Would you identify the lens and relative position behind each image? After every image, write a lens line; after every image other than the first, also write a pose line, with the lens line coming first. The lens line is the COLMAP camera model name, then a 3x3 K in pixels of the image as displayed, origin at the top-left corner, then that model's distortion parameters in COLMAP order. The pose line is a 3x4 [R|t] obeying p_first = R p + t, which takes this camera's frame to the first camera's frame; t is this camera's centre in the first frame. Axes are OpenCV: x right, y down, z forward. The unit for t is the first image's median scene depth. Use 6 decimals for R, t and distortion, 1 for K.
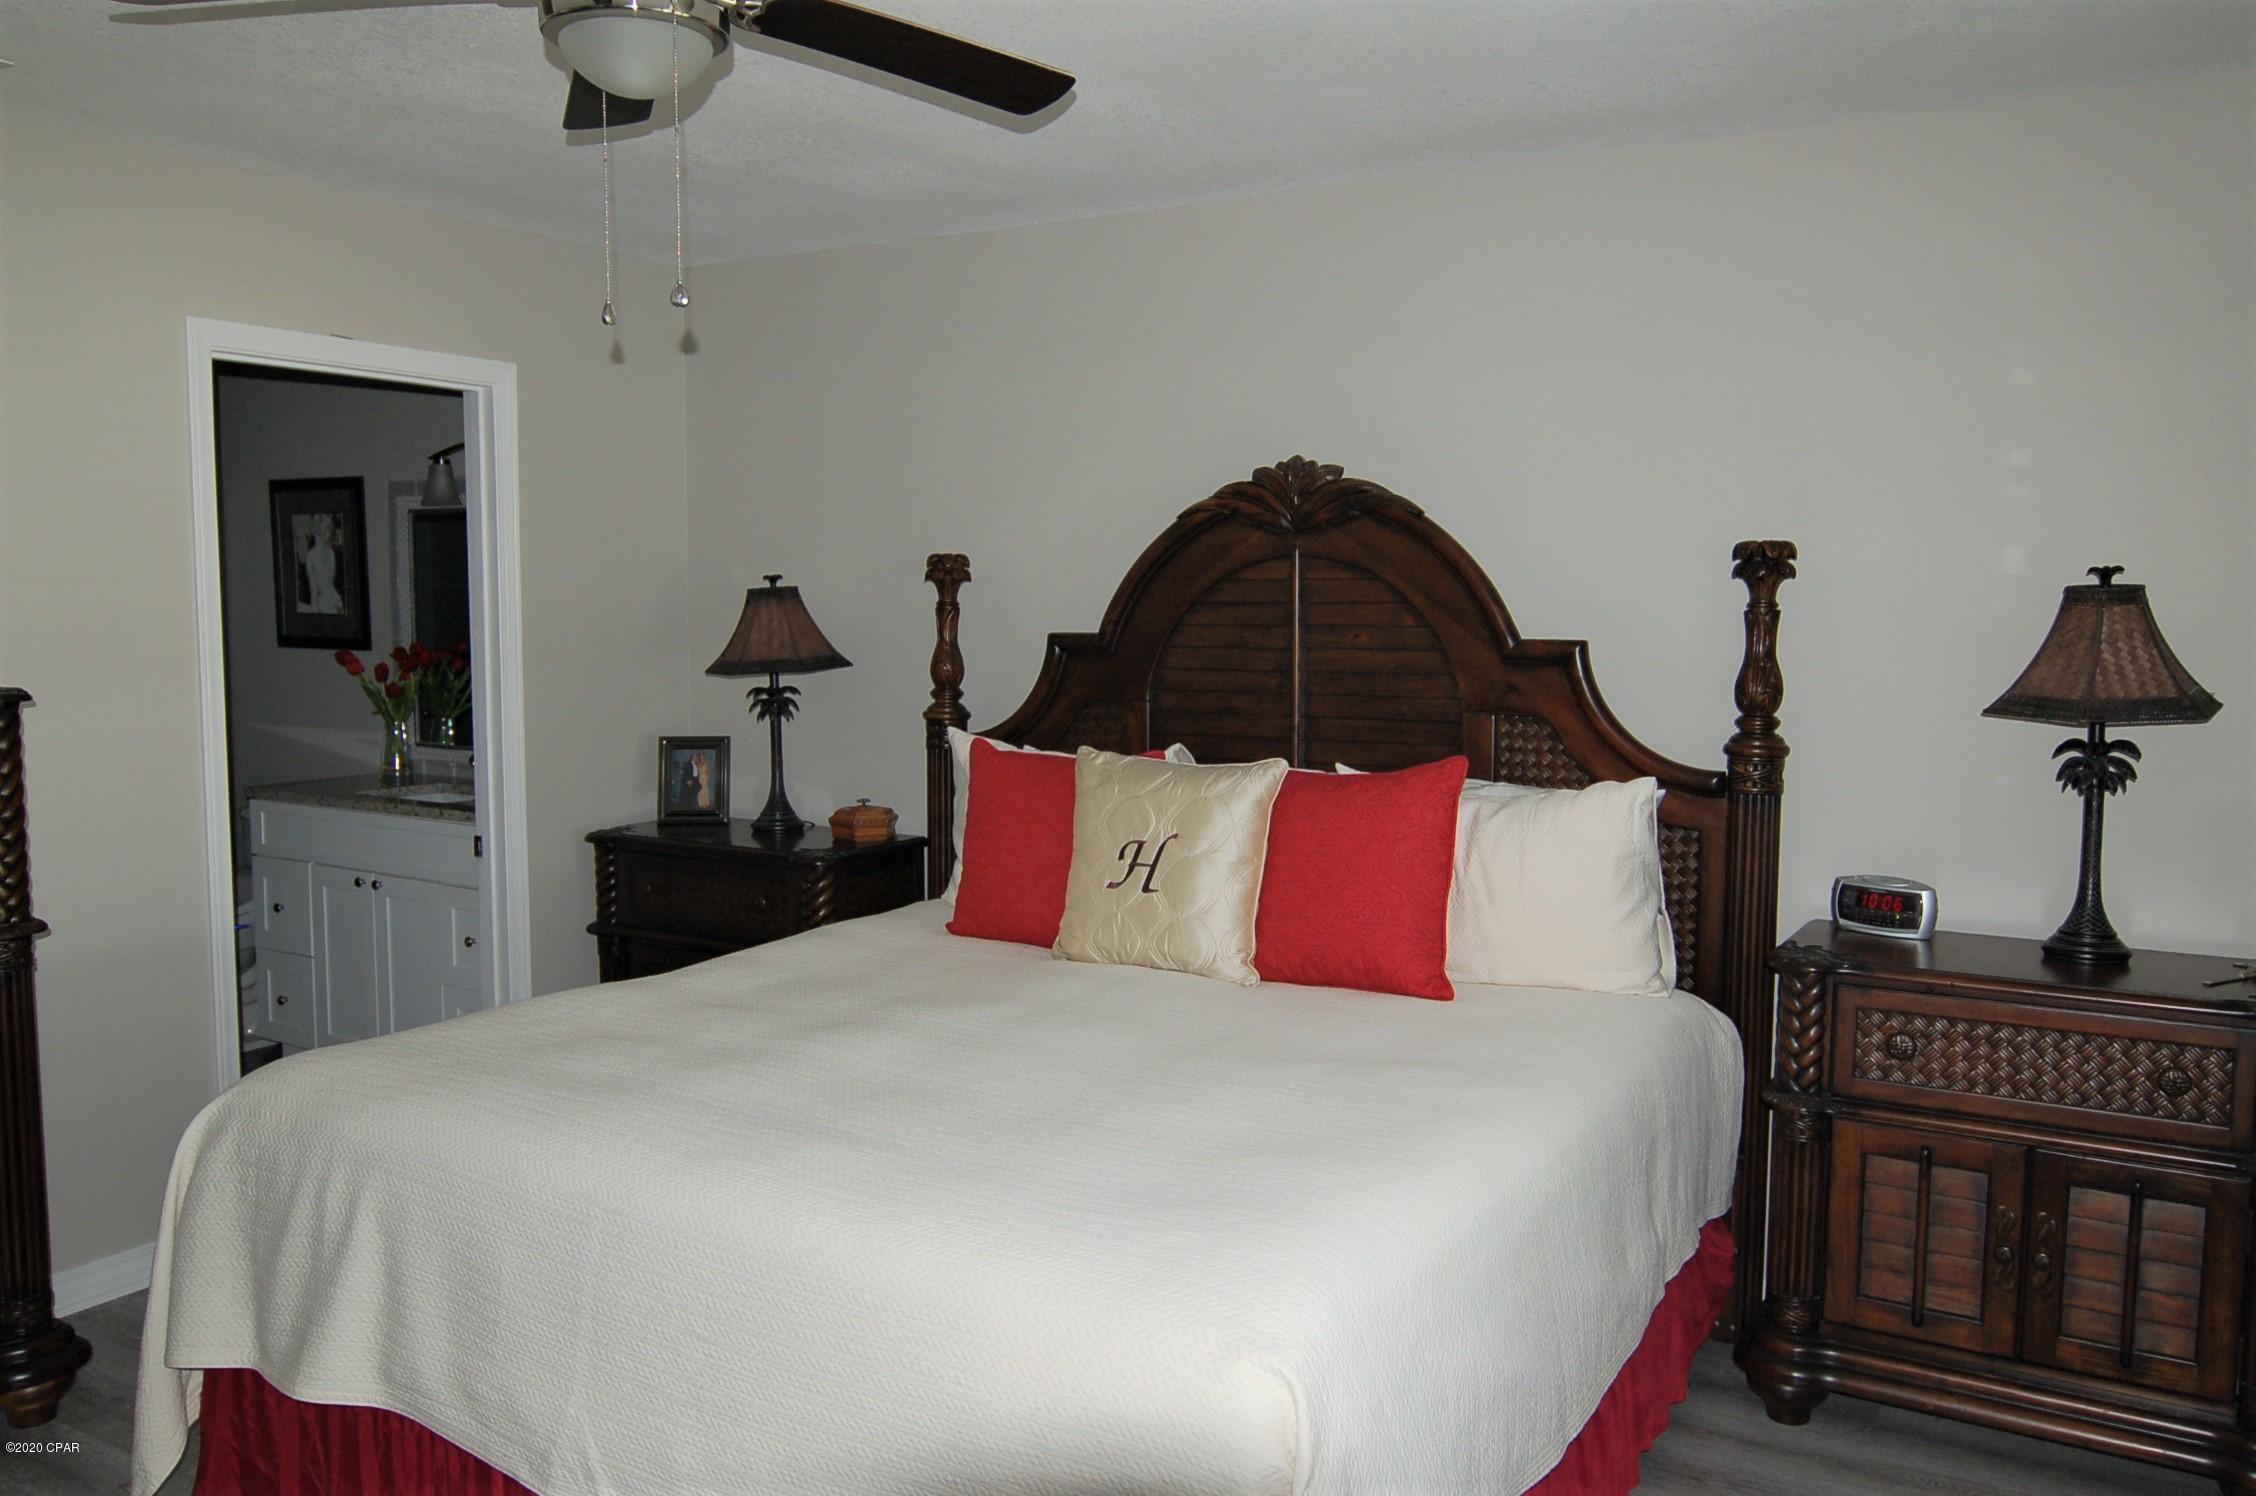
lens RADIAL K [[1763.1, 0, 1128.0], [0, 1763.1, 748.0], [0, 0, 1]] dist [0.000025, -0.002661]
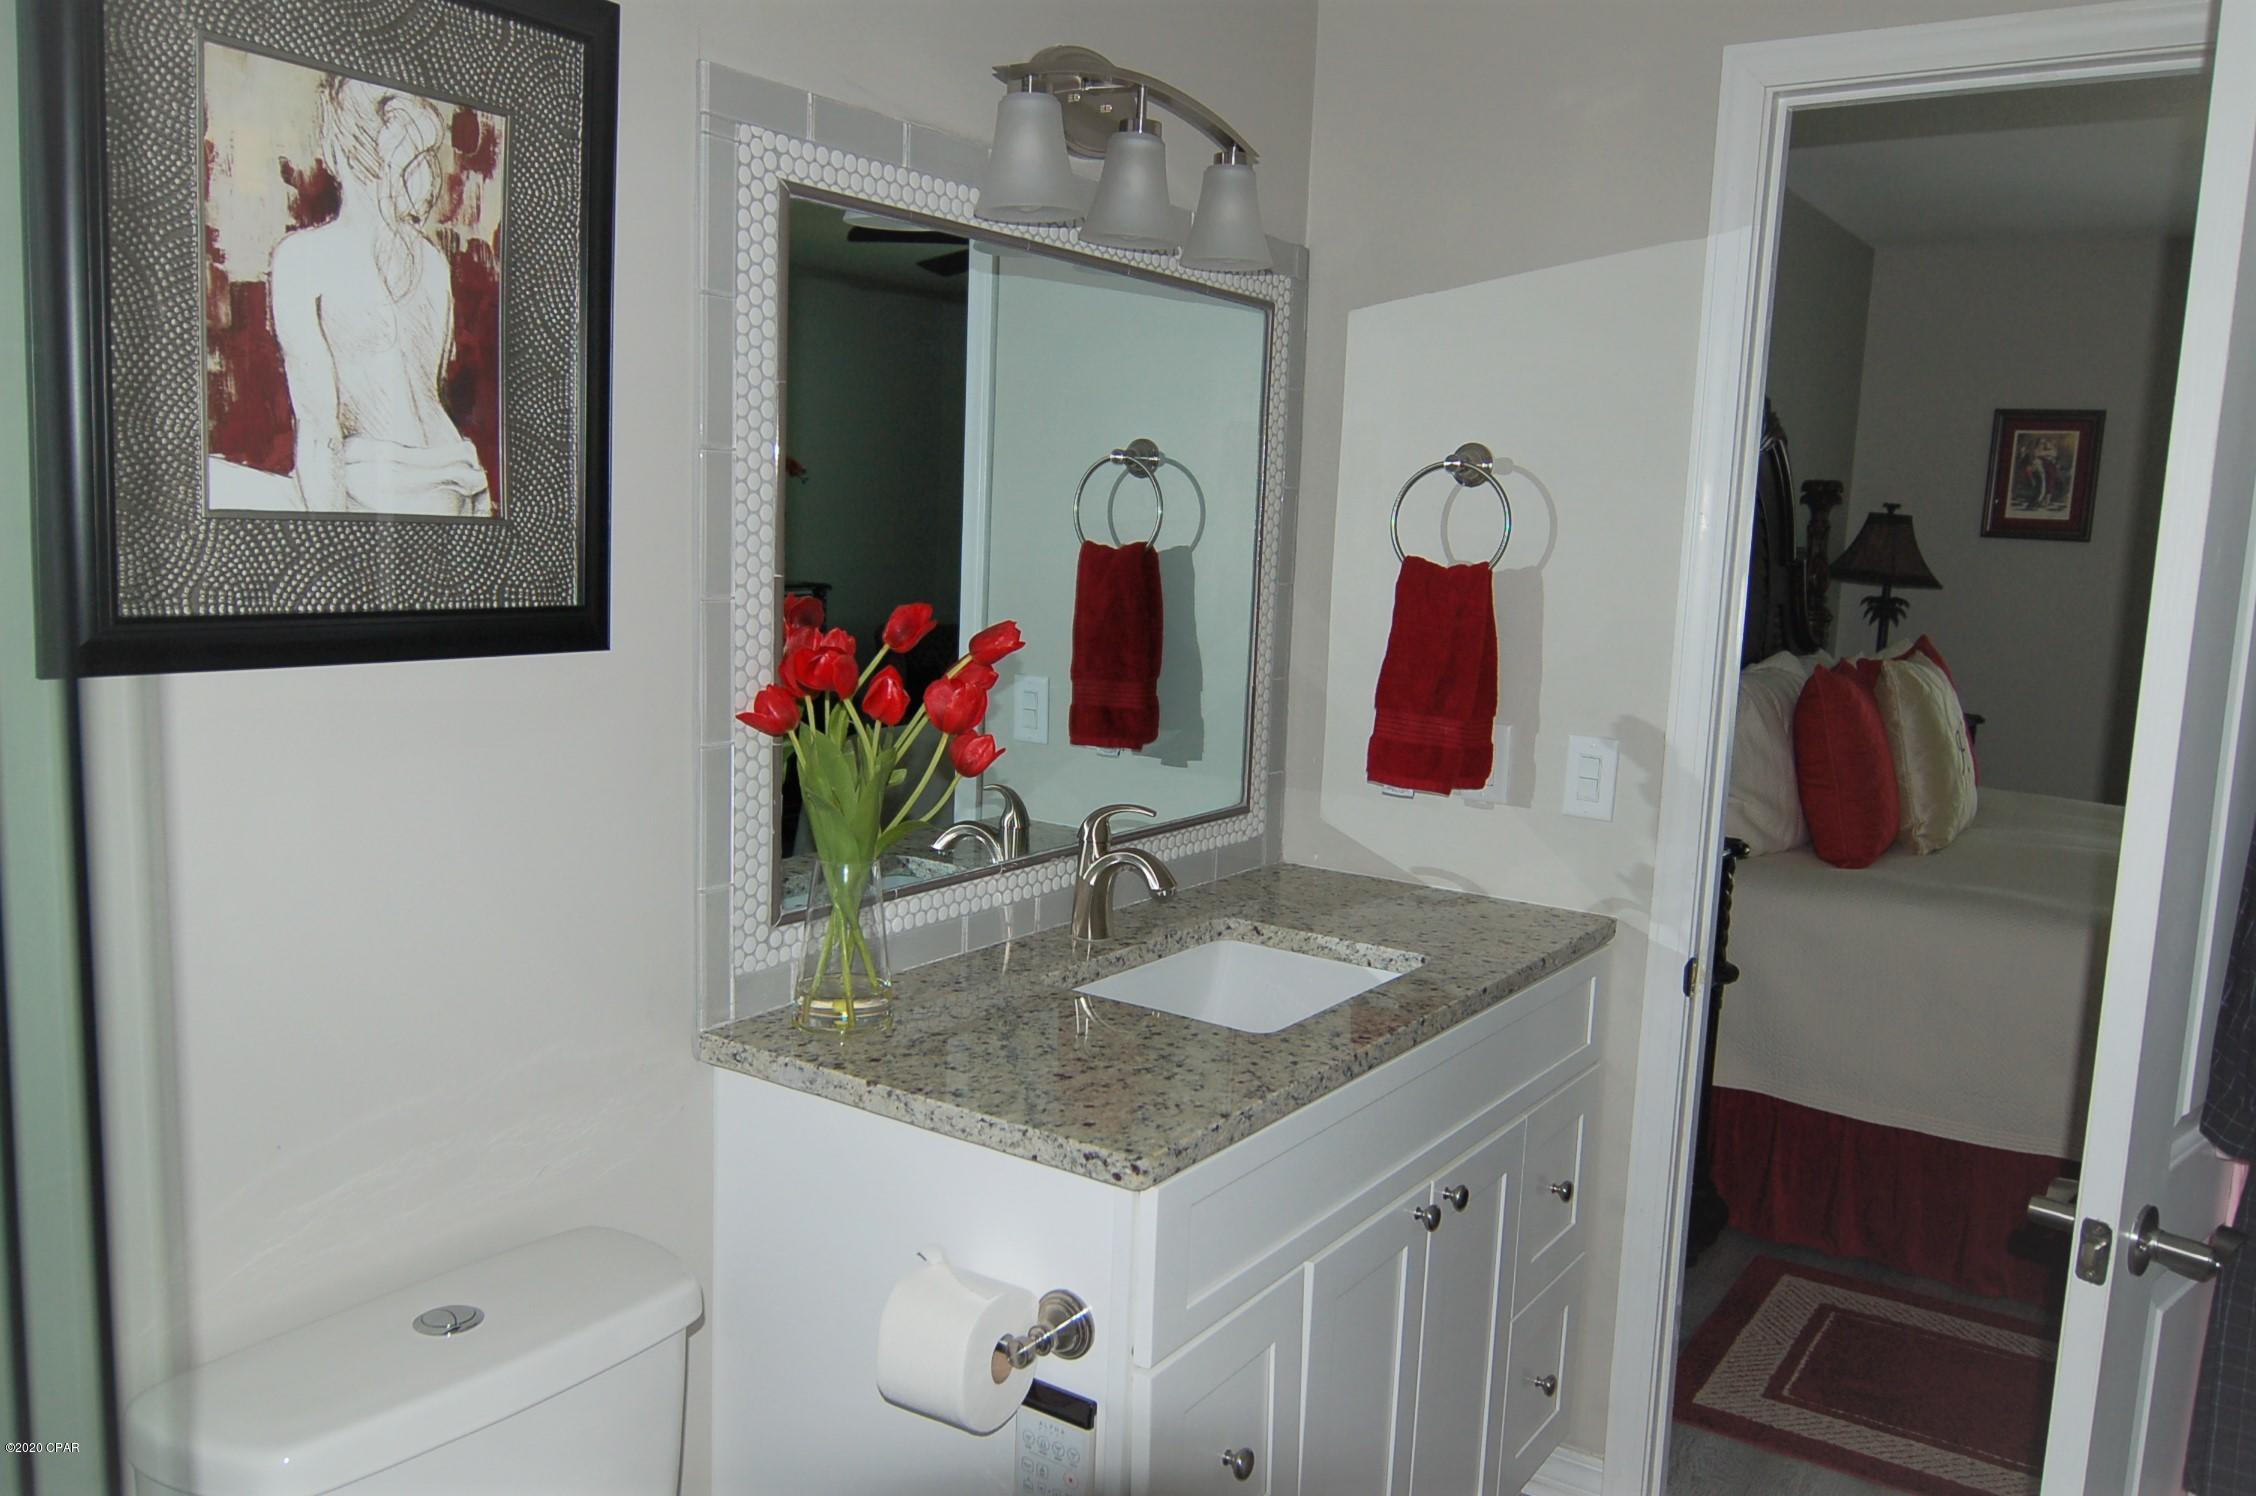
lens RADIAL K [[1763.1, 0, 1128.0], [0, 1763.1, 748.0], [0, 0, 1]] dist [0.000025, -0.002661]
pose [[0.050680, -0.153402, 0.986863, -0.698636], [0.025408, 0.988011, 0.152276, -0.079472], [-0.998392, 0.017357, 0.053970, 0.892892]]
